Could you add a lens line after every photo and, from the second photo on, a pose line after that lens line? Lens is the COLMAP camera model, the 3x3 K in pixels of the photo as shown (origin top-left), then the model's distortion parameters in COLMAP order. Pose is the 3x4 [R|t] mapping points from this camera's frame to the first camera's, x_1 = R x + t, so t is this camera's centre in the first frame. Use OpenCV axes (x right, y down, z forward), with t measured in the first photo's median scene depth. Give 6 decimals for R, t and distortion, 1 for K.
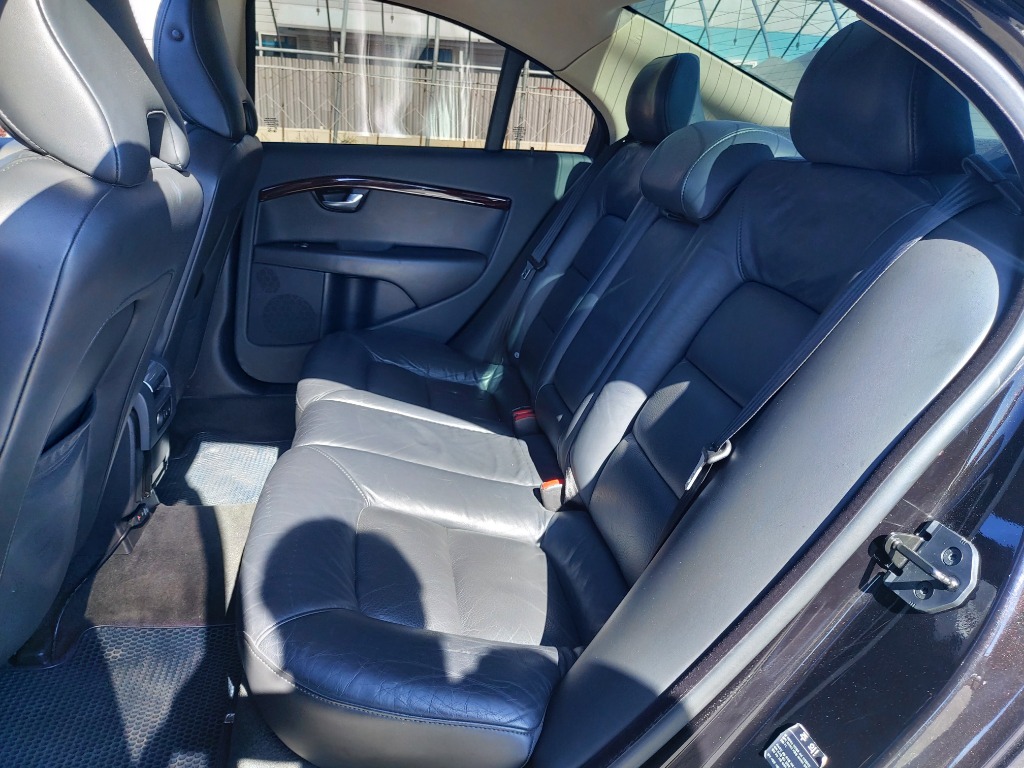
lens RADIAL K [[754.4, 0, 512.0], [0, 754.4, 384.0], [0, 0, 1]] dist [0.028941, -0.042813]
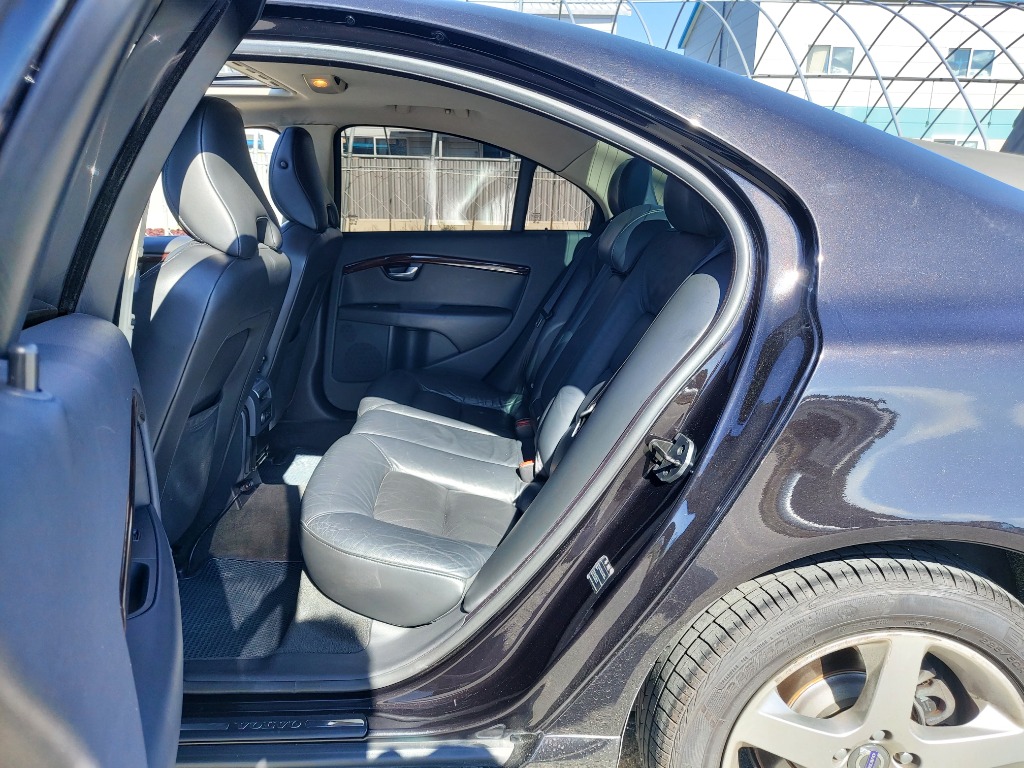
lens RADIAL K [[754.4, 0, 512.0], [0, 754.4, 384.0], [0, 0, 1]] dist [0.028941, -0.042813]
pose [[0.990026, -0.009647, -0.140552, 0.194433], [-0.004641, 0.994878, -0.100977, 0.112000], [0.140806, 0.100622, 0.984911, -0.339388]]
